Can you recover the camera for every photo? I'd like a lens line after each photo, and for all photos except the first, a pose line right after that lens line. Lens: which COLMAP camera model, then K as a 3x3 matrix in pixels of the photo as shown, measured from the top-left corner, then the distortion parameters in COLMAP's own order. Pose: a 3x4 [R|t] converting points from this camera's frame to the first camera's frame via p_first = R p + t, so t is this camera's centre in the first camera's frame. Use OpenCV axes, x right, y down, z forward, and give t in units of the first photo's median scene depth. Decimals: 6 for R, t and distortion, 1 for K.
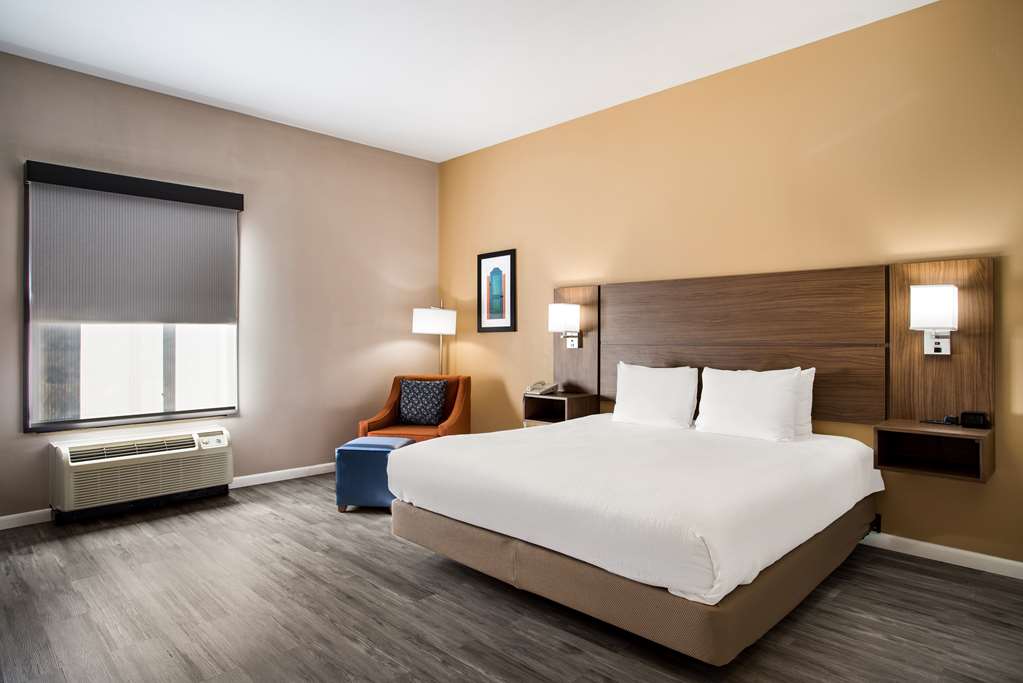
lens RADIAL K [[587.8, 0, 512.1], [0, 587.8, 346.4], [0, 0, 1]] dist [-0.099196, -0.000994]
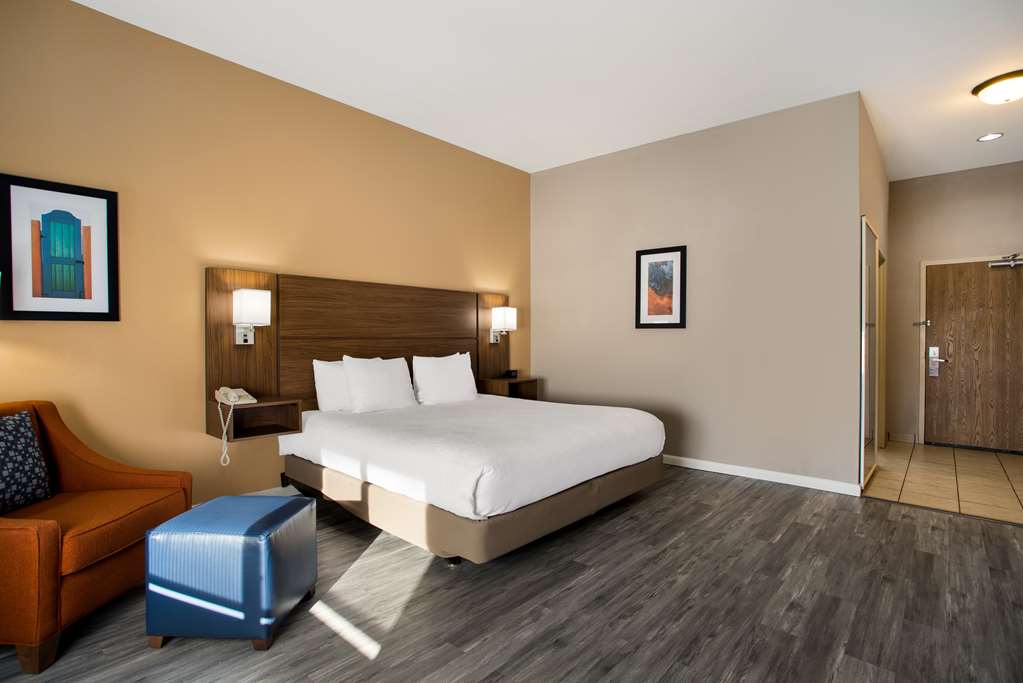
lens RADIAL K [[503.1, 0, 507.0], [0, 503.1, 338.7], [0, 0, 1]] dist [-0.079344, 0.035565]
pose [[-0.045106, -0.007954, 0.998951, -0.930046], [0.003002, 0.999963, 0.008098, -0.013487], [-0.998978, 0.003364, -0.045080, 0.990690]]
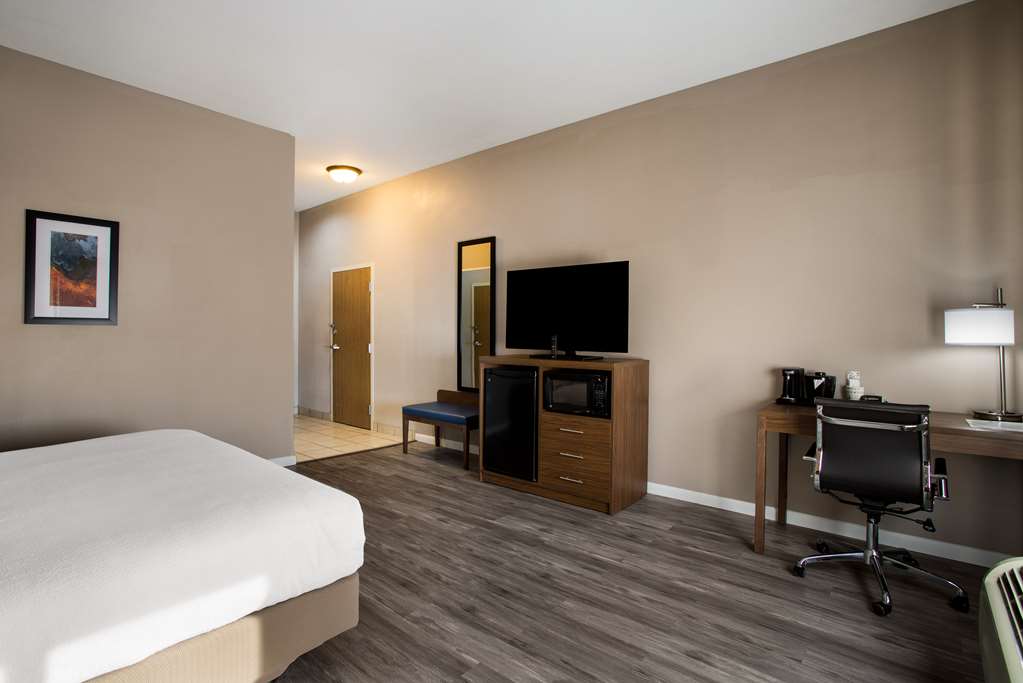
lens RADIAL K [[503.1, 0, 507.0], [0, 503.1, 338.7], [0, 0, 1]] dist [-0.079344, 0.035565]
pose [[-0.997738, -0.009298, -0.066573, -0.340167], [-0.010697, 0.999729, 0.020683, -0.032538], [0.066362, 0.021348, -0.997567, 1.587512]]
